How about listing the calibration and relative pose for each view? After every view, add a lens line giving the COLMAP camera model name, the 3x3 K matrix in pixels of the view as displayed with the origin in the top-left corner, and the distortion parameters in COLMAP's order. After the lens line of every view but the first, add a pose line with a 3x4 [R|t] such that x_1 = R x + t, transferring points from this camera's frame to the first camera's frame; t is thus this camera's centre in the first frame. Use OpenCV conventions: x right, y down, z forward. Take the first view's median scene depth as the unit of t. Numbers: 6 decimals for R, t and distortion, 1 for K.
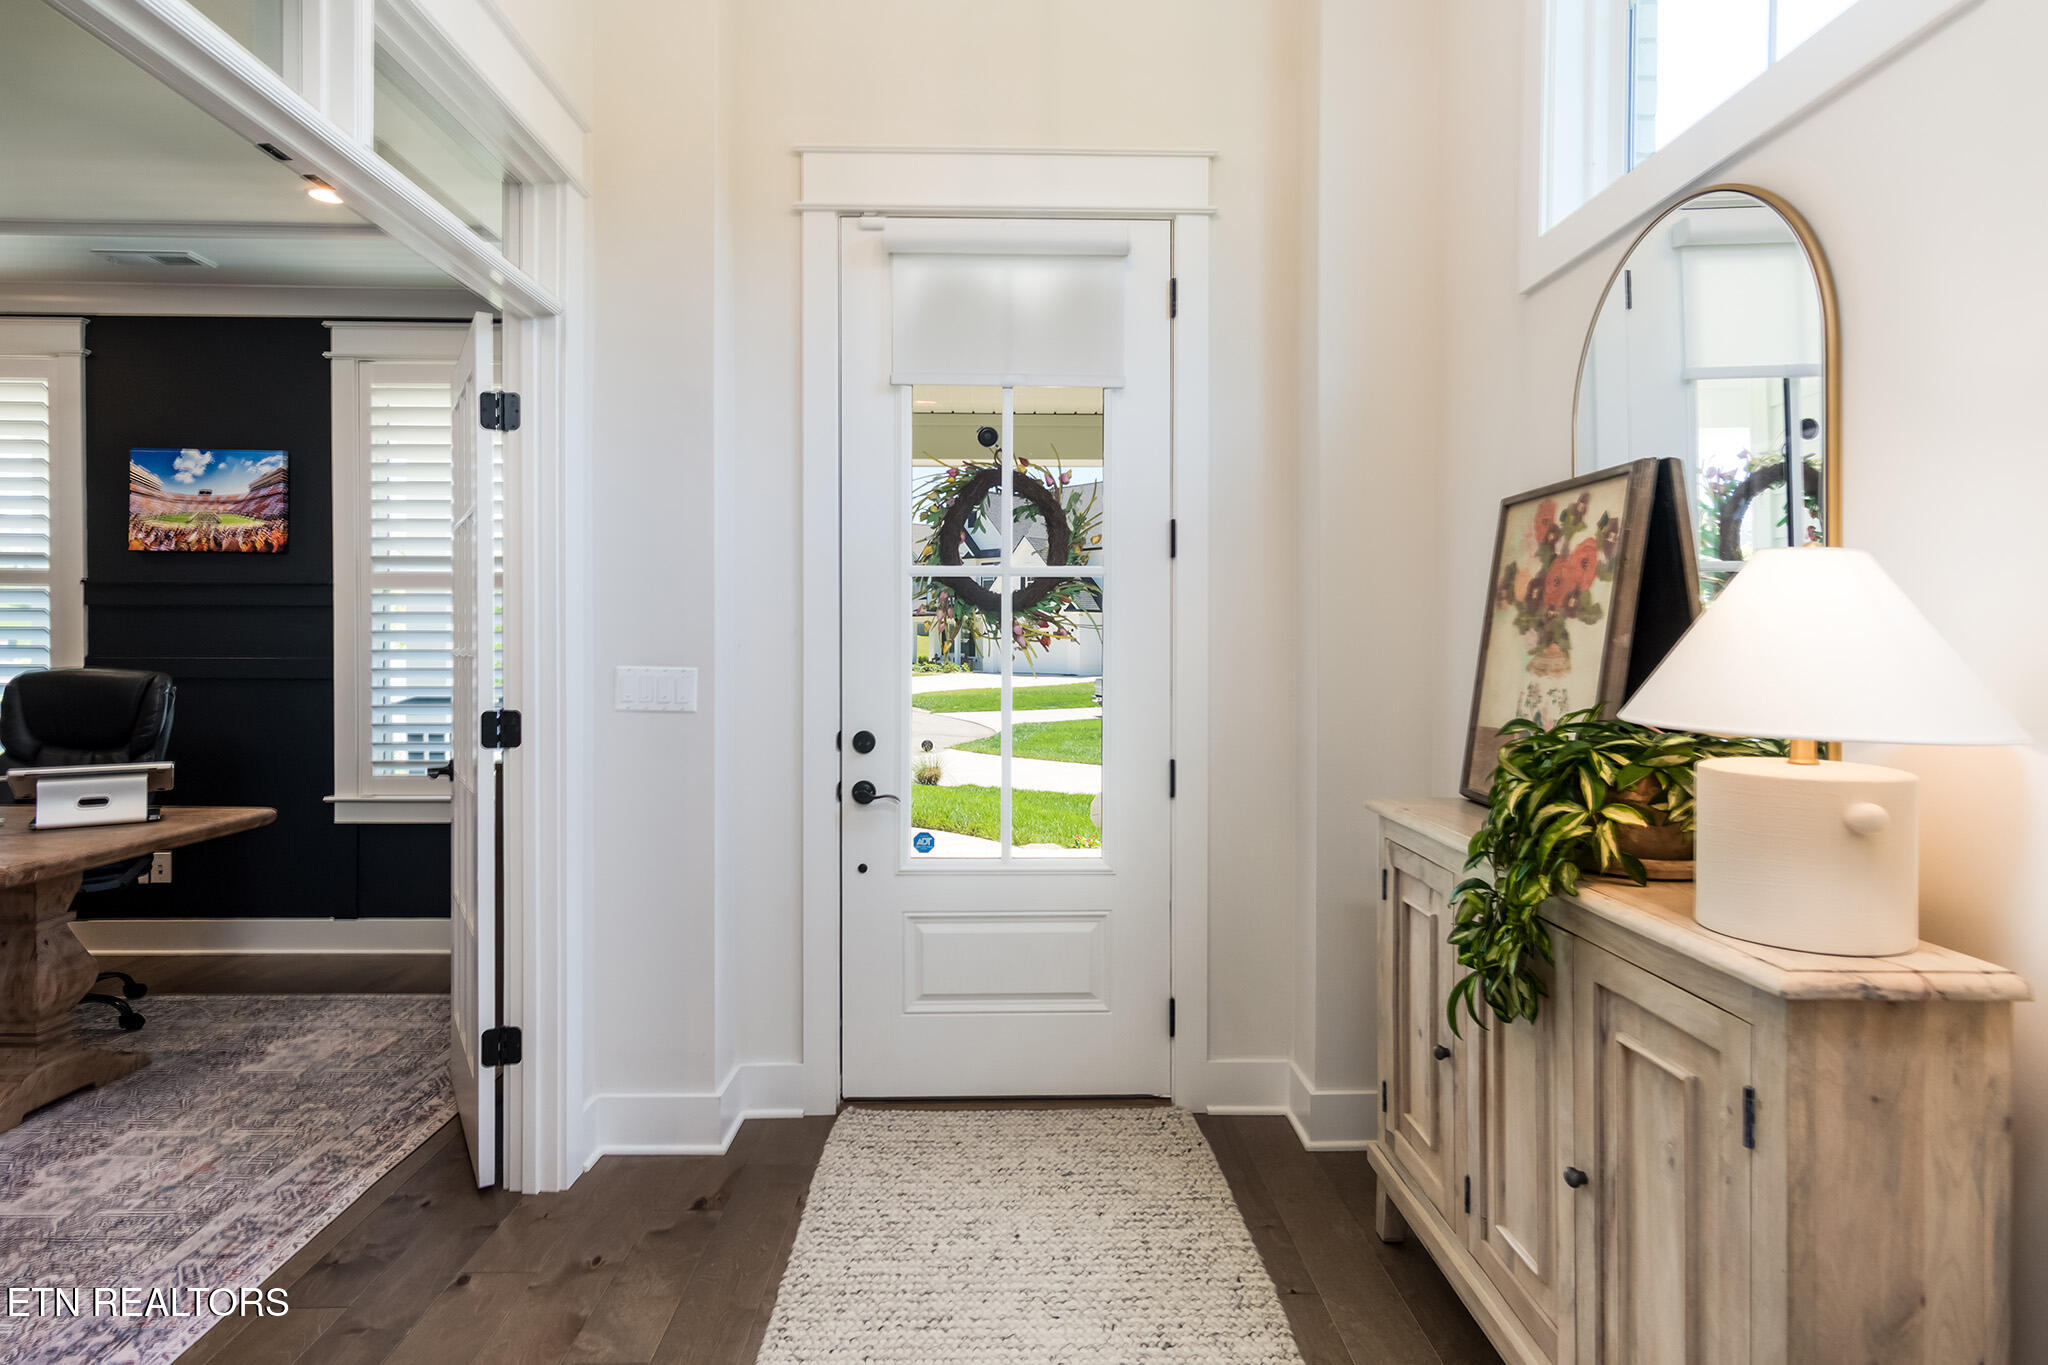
lens RADIAL K [[1082.9, 0, 1017.2], [0, 1082.9, 651.9], [0, 0, 1]] dist [-0.000317, 0.001425]
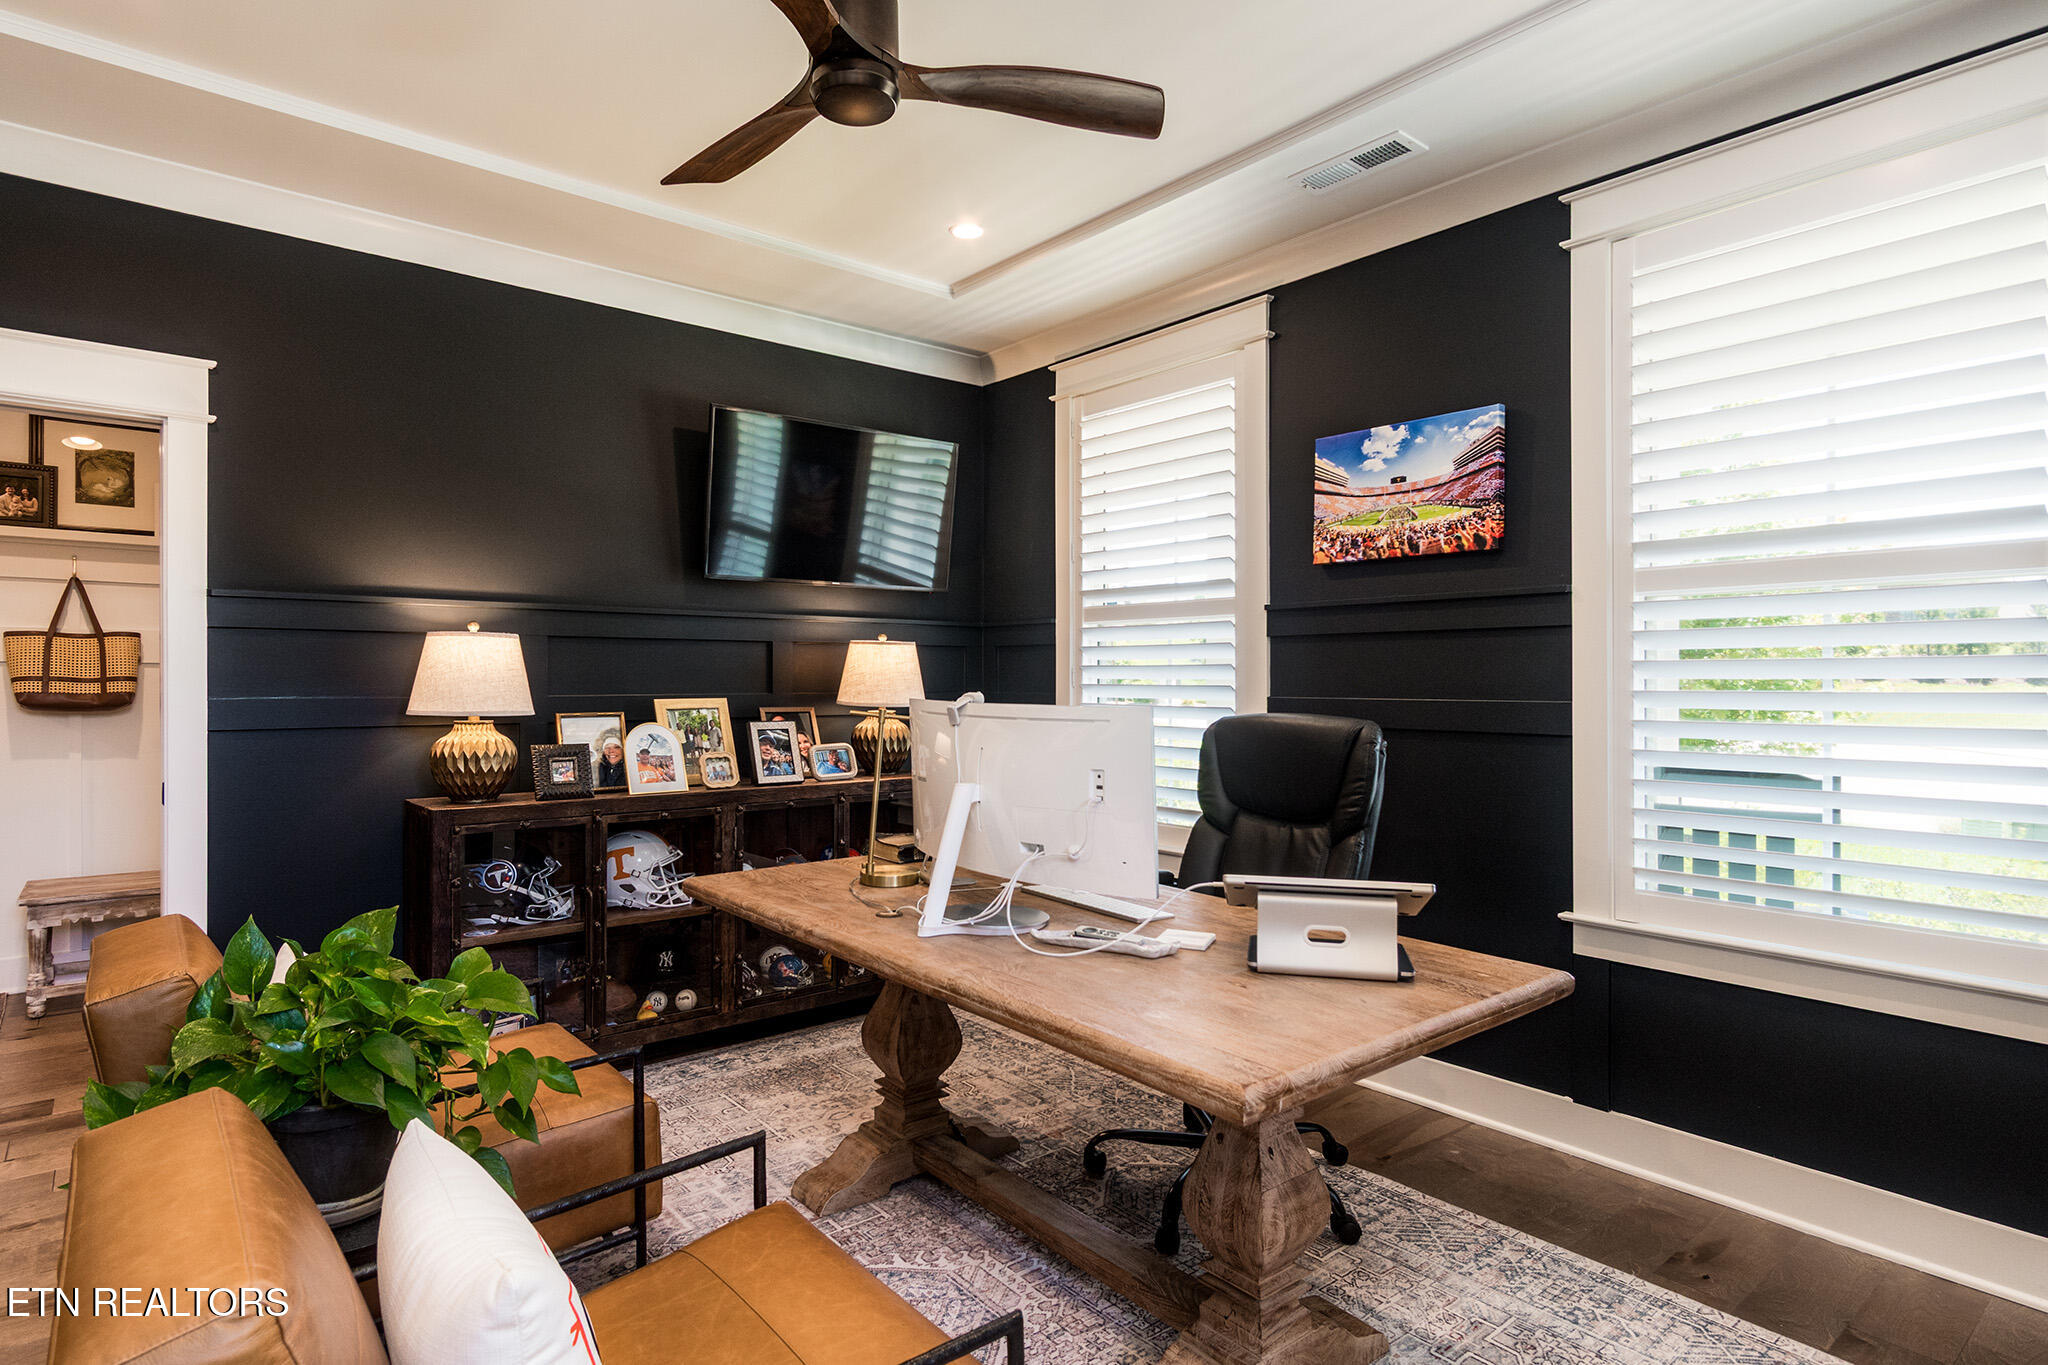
lens RADIAL K [[1082.9, 0, 1017.2], [0, 1082.9, 651.9], [0, 0, 1]] dist [-0.000317, 0.001425]
pose [[0.626762, -0.021685, -0.778909, -0.334399], [-0.004945, 0.999482, -0.031805, -0.002904], [0.779195, 0.023786, 0.626330, 0.328523]]
